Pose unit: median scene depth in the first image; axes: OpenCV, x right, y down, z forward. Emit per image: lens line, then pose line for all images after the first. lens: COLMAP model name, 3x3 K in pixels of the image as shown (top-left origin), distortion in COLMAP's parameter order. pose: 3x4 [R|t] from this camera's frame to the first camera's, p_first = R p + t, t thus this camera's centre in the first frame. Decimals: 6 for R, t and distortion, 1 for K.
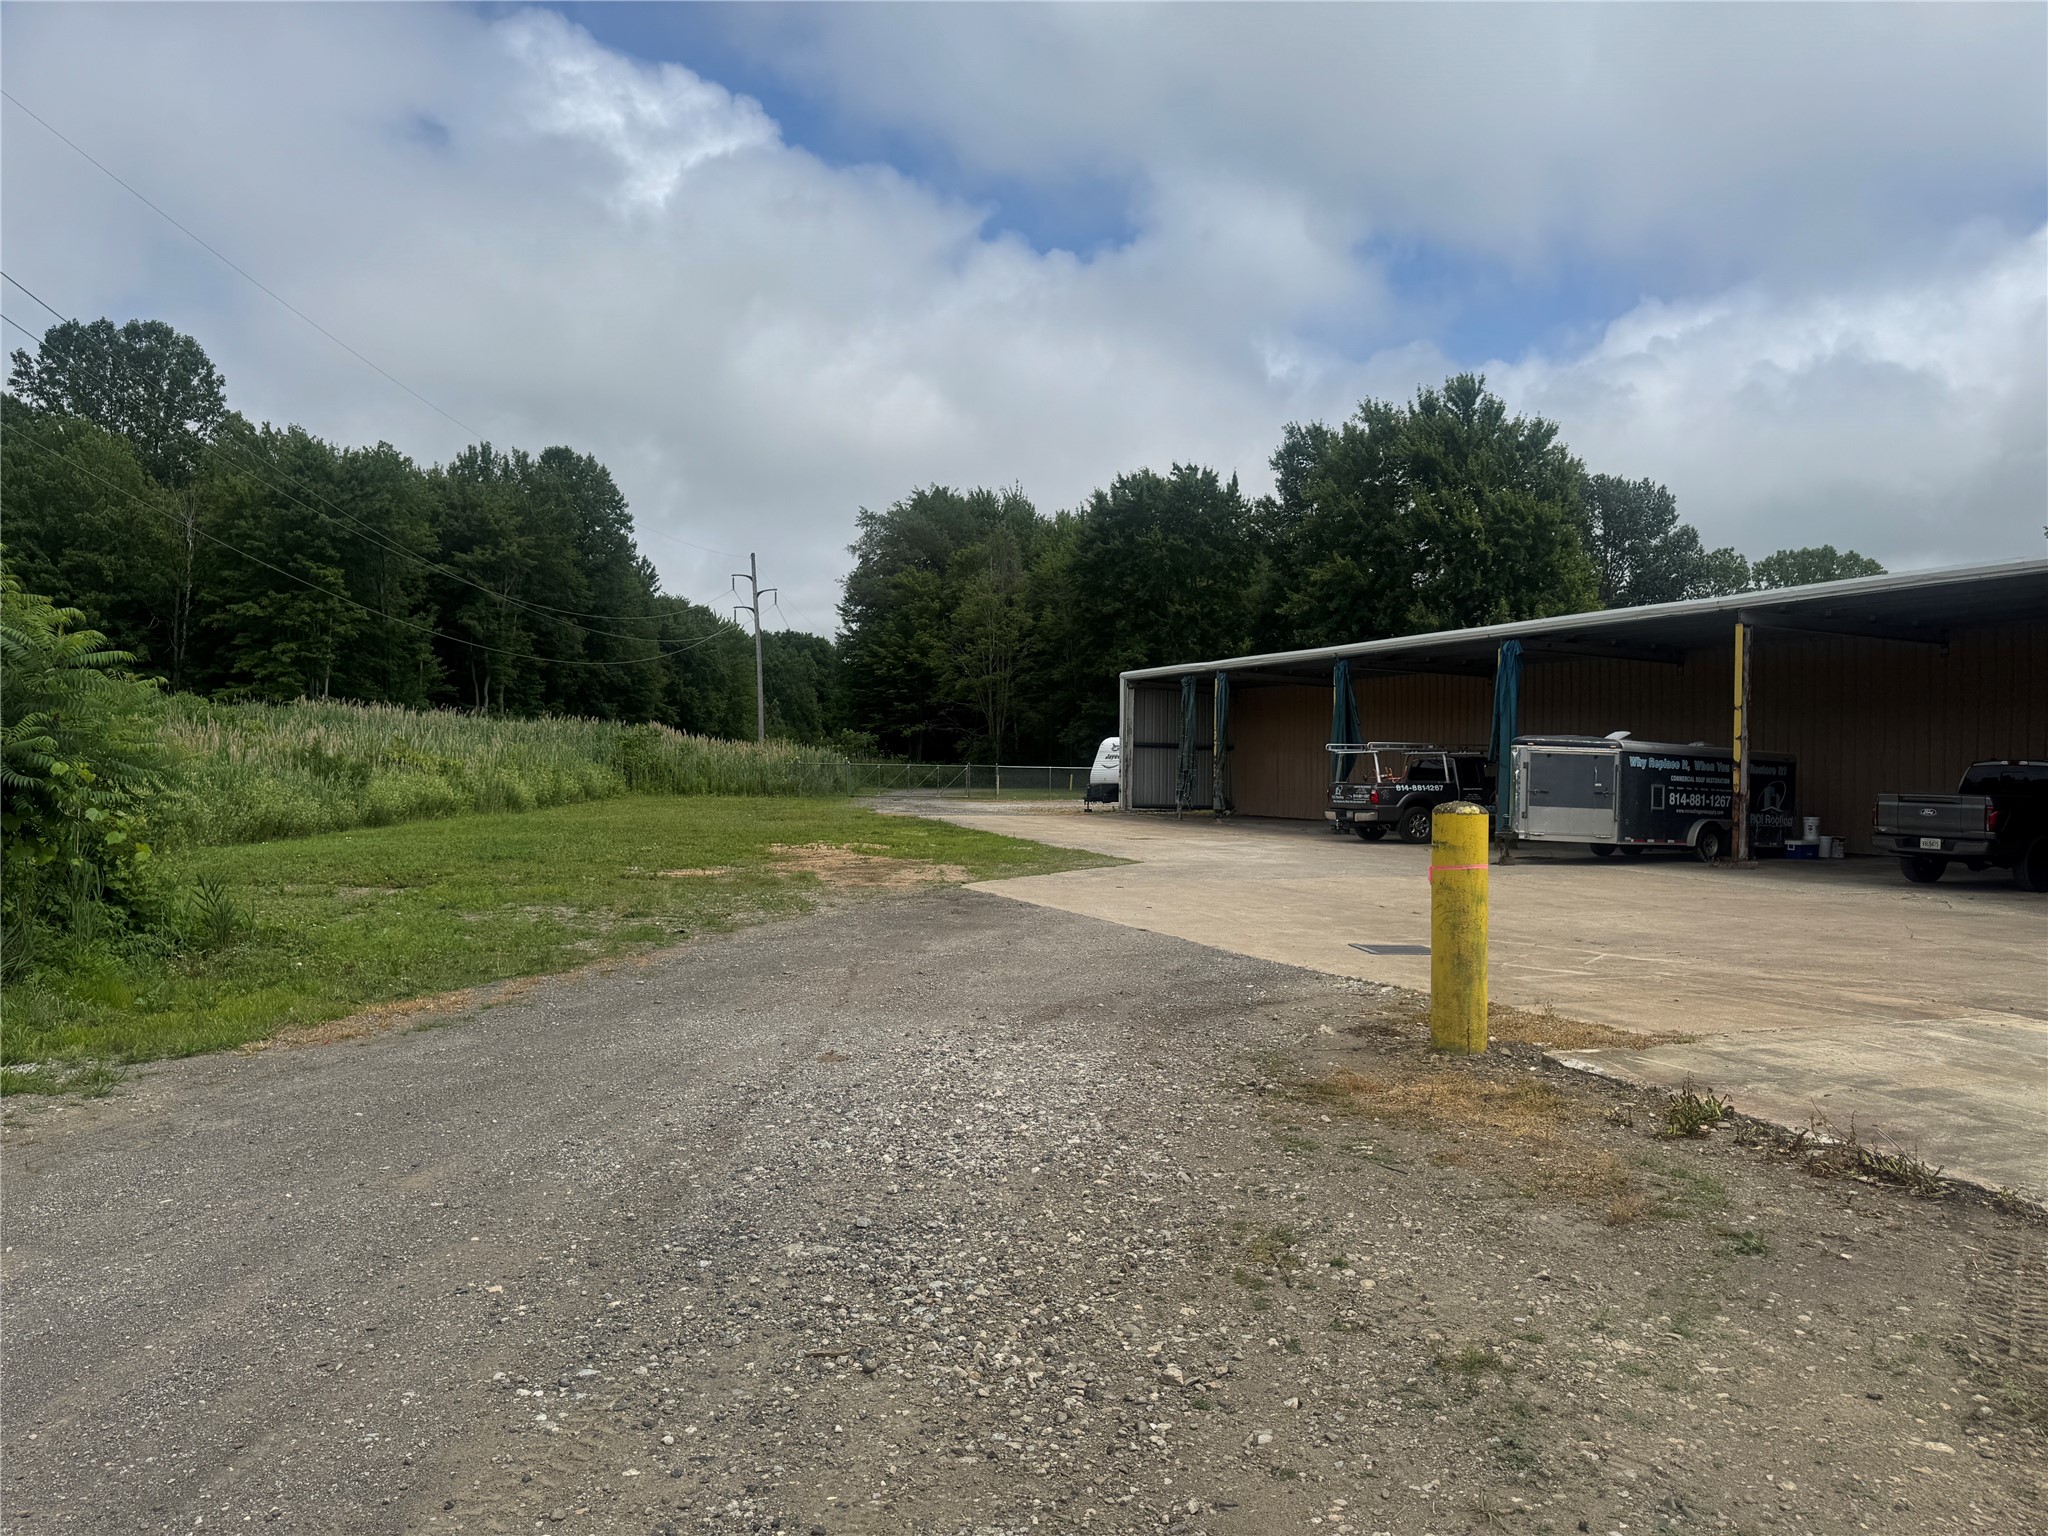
lens RADIAL K [[1459.5, 0, 1024.2], [0, 1459.5, 770.4], [0, 0, 1]] dist [0.063016, -0.058886]
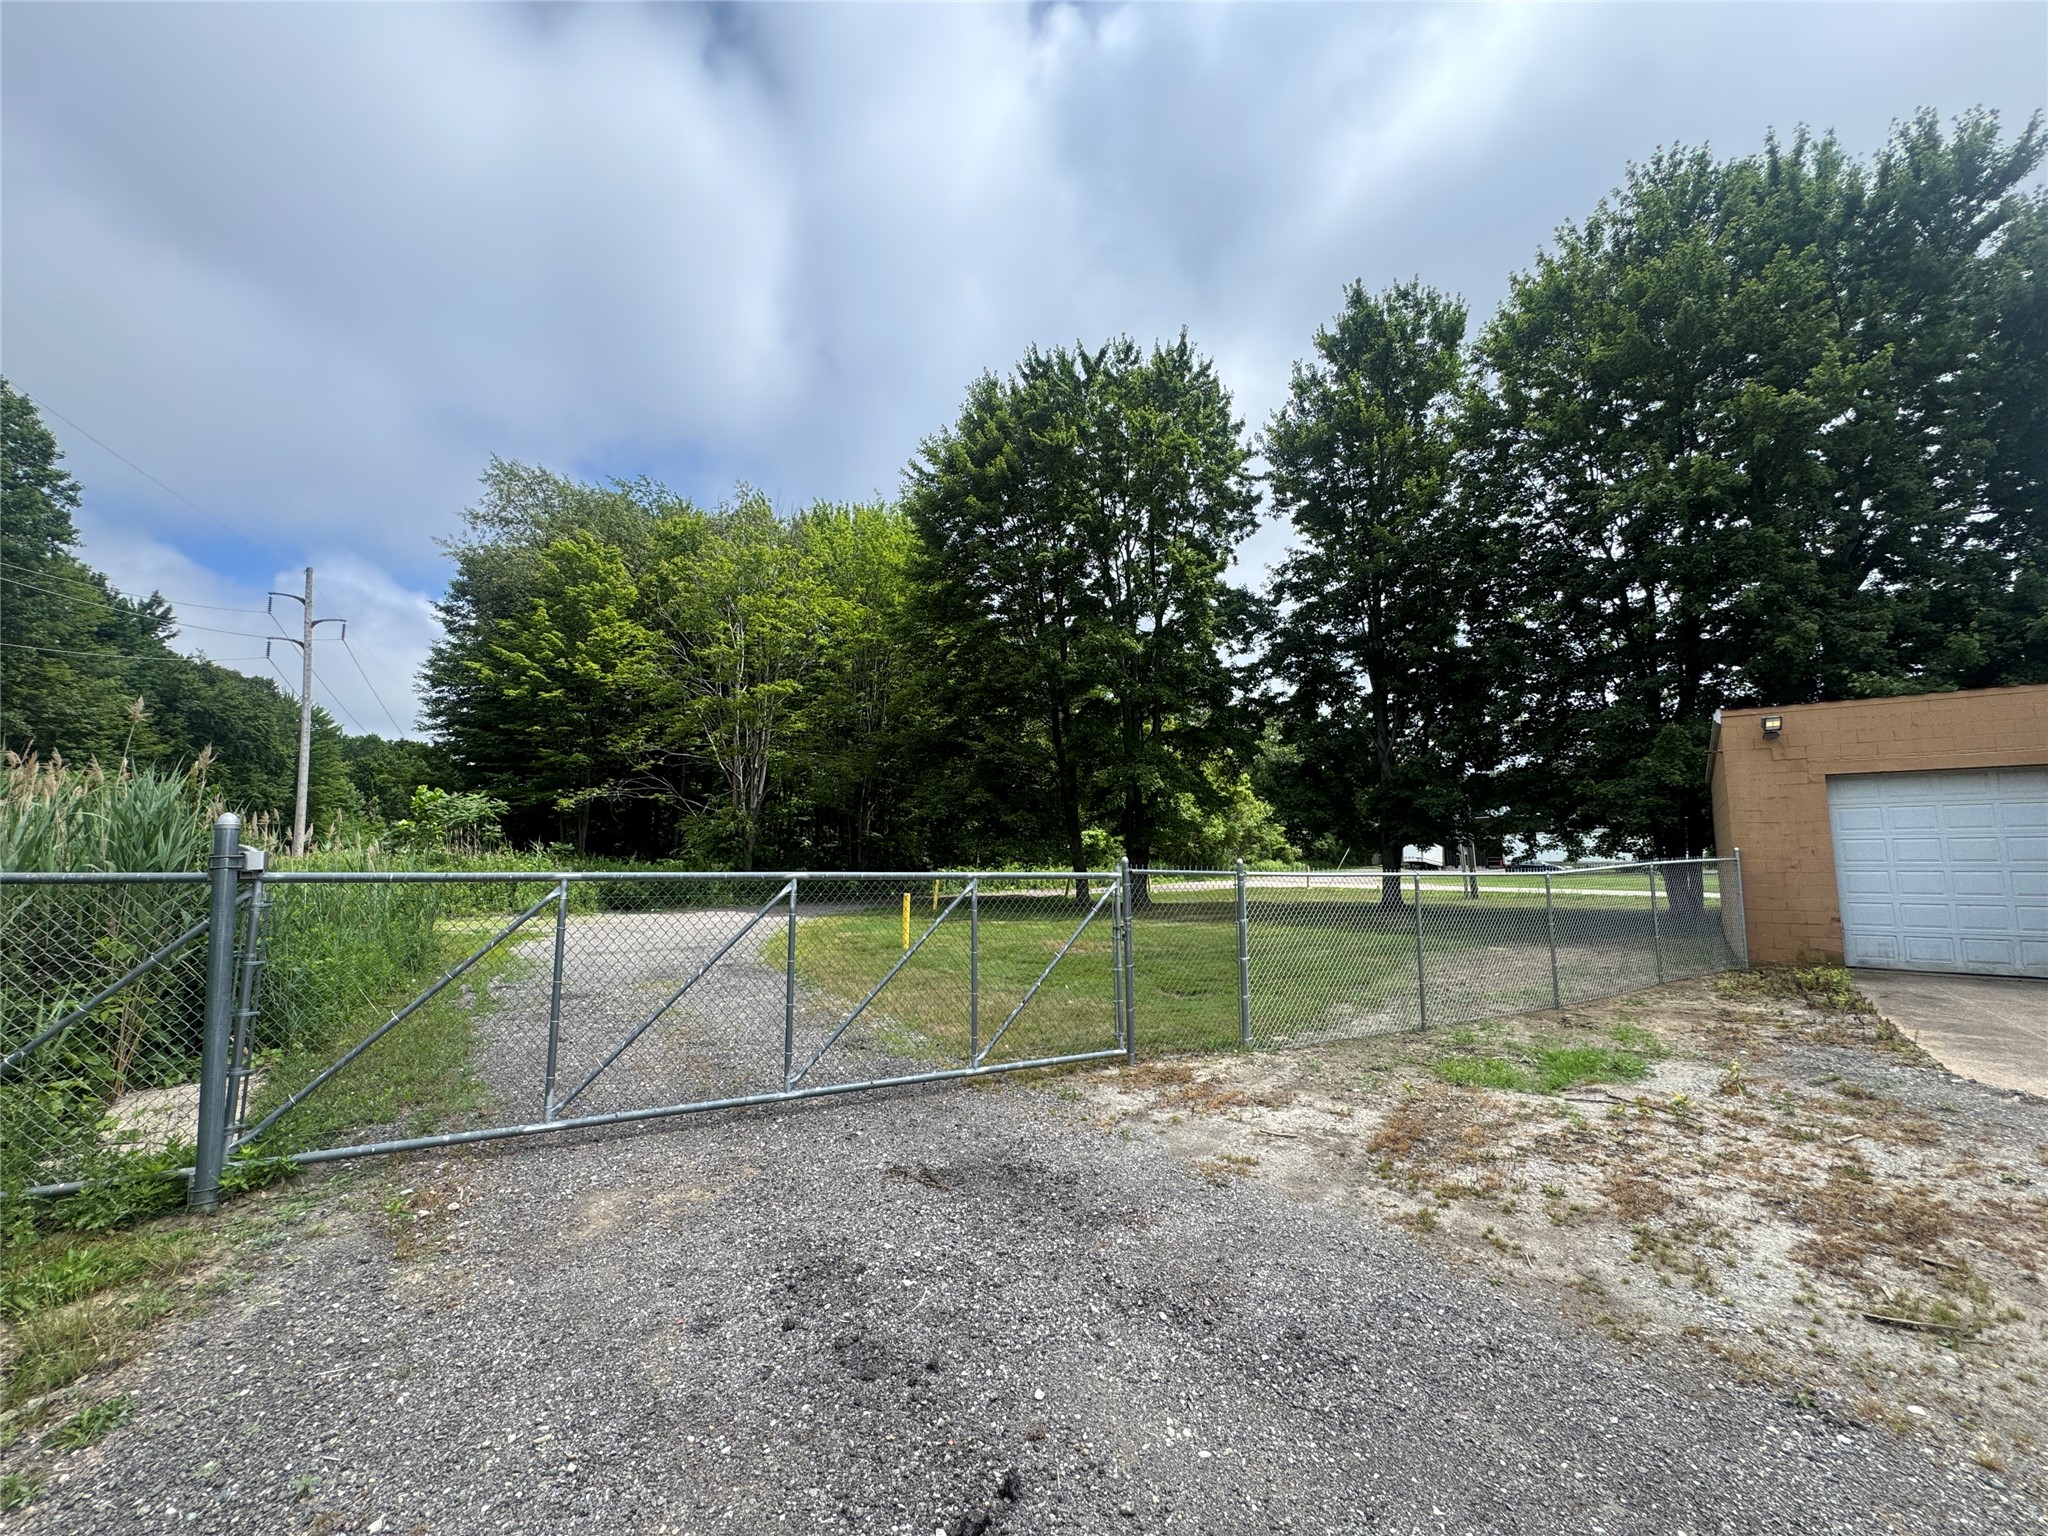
lens RADIAL K [[830.3, 0, 1022.3], [0, 830.3, 765.5], [0, 0, 1]] dist [0.000502, 0.000050]
pose [[0.891953, 0.045889, 0.449792, -0.067468], [0.006613, 0.993405, -0.114465, -0.003198], [-0.452079, 0.105072, 0.885768, 0.637412]]
